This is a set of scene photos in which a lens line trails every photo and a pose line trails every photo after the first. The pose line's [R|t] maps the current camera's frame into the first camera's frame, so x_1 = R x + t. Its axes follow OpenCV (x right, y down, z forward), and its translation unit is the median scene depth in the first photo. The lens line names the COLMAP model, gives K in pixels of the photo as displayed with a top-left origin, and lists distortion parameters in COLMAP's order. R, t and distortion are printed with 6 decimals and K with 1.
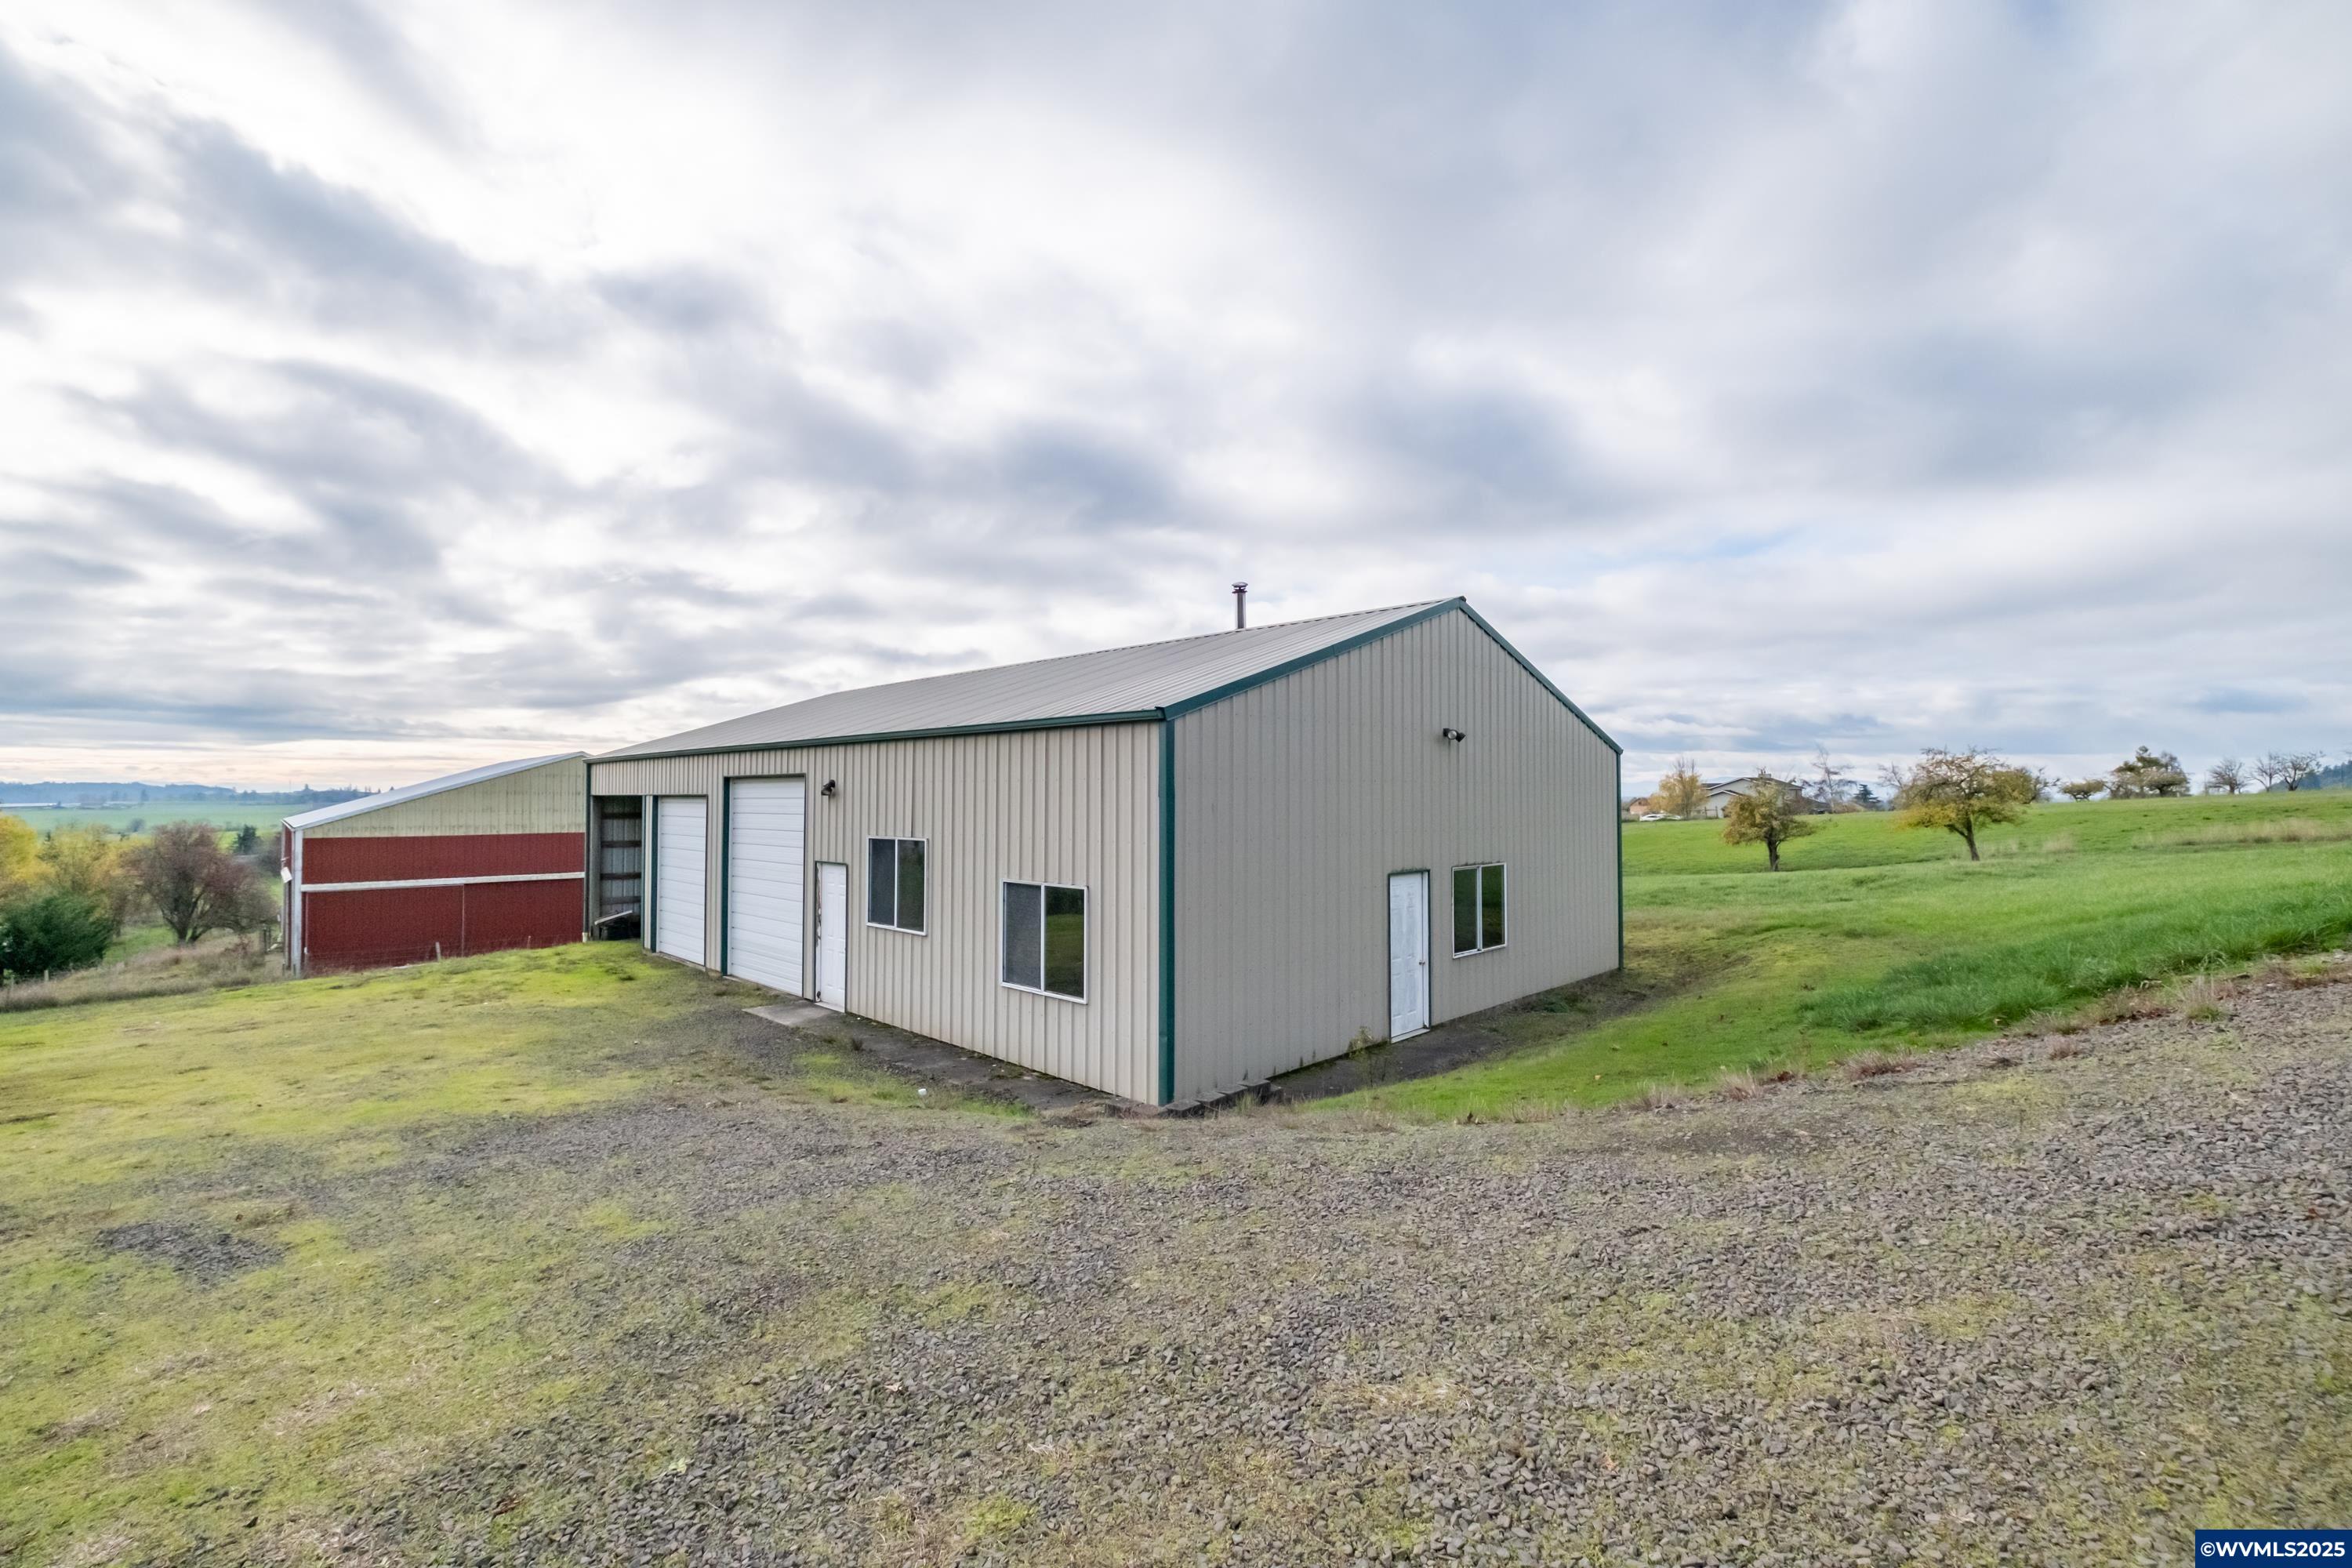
lens RADIAL K [[1016.9, 0, 1176.0], [0, 1016.9, 784.0], [0, 0, 1]] dist [-0.000484, 0.000028]
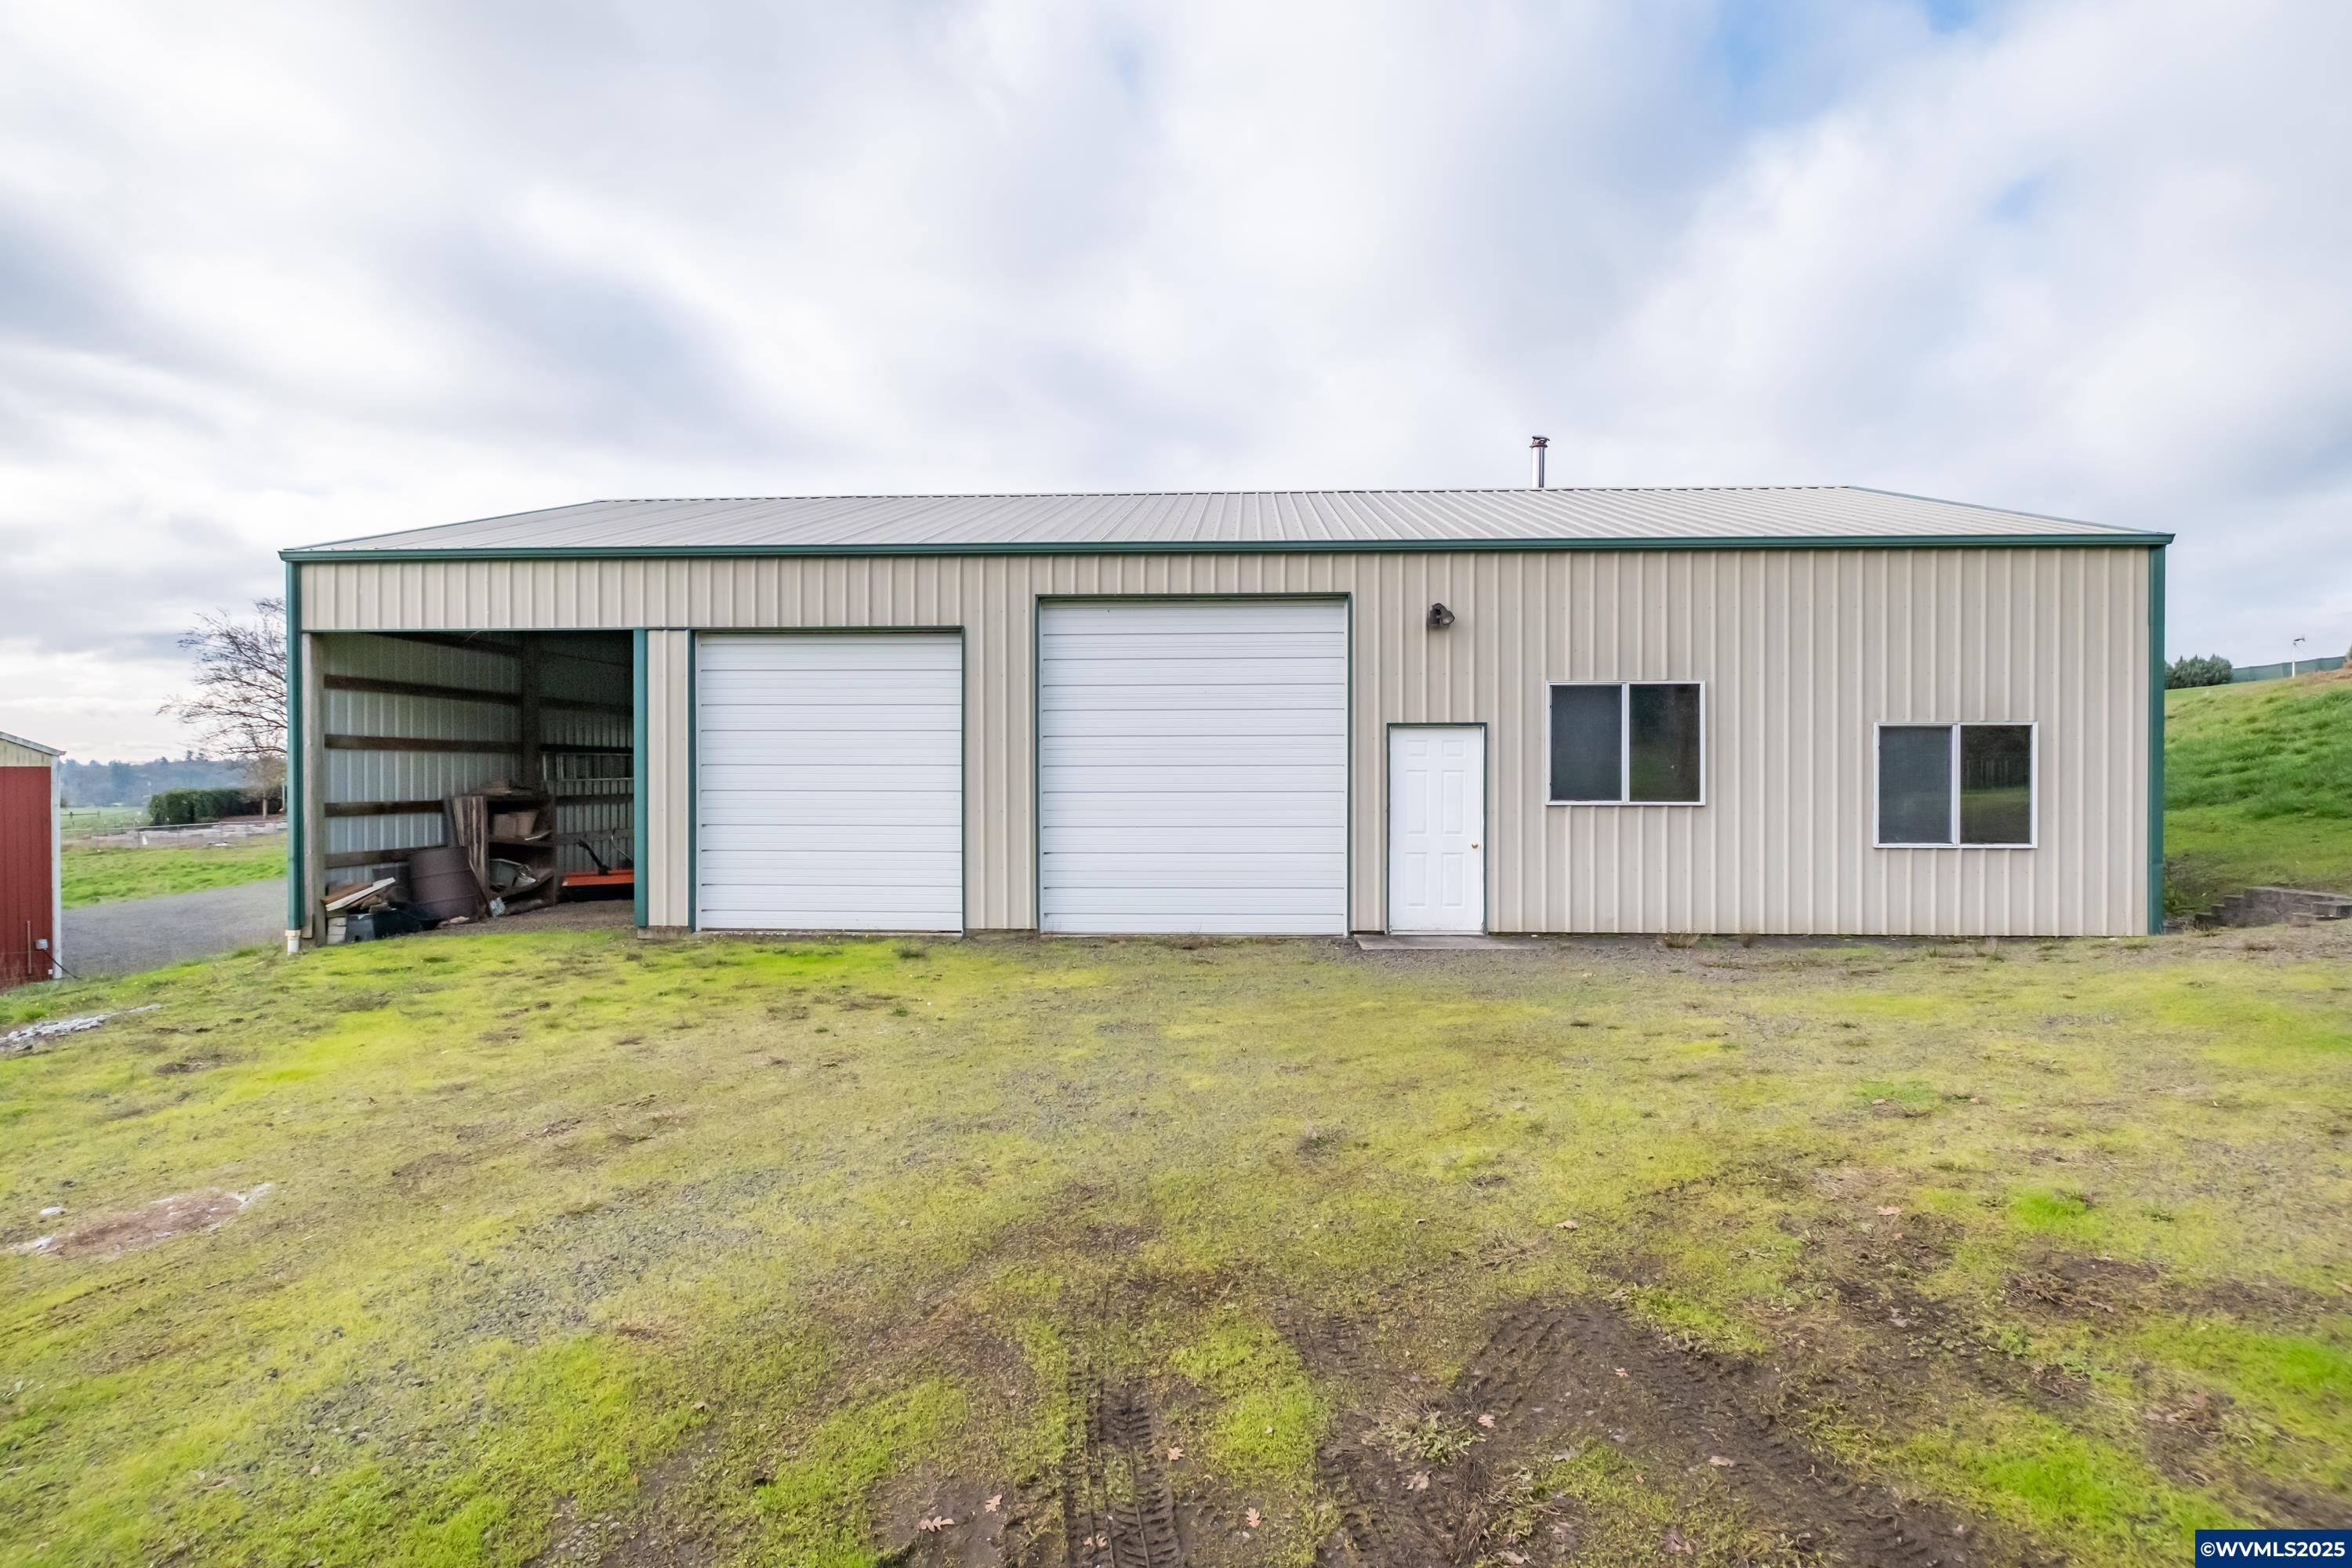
lens RADIAL K [[1135.8, 0, 1176.0], [0, 1135.8, 784.0], [0, 0, 1]] dist [0.001066, 0.000030]
pose [[0.733508, -0.006392, 0.679651, -0.974040], [-0.009676, 0.999756, 0.019845, 0.102237], [-0.679612, -0.021132, 0.733267, 0.549192]]
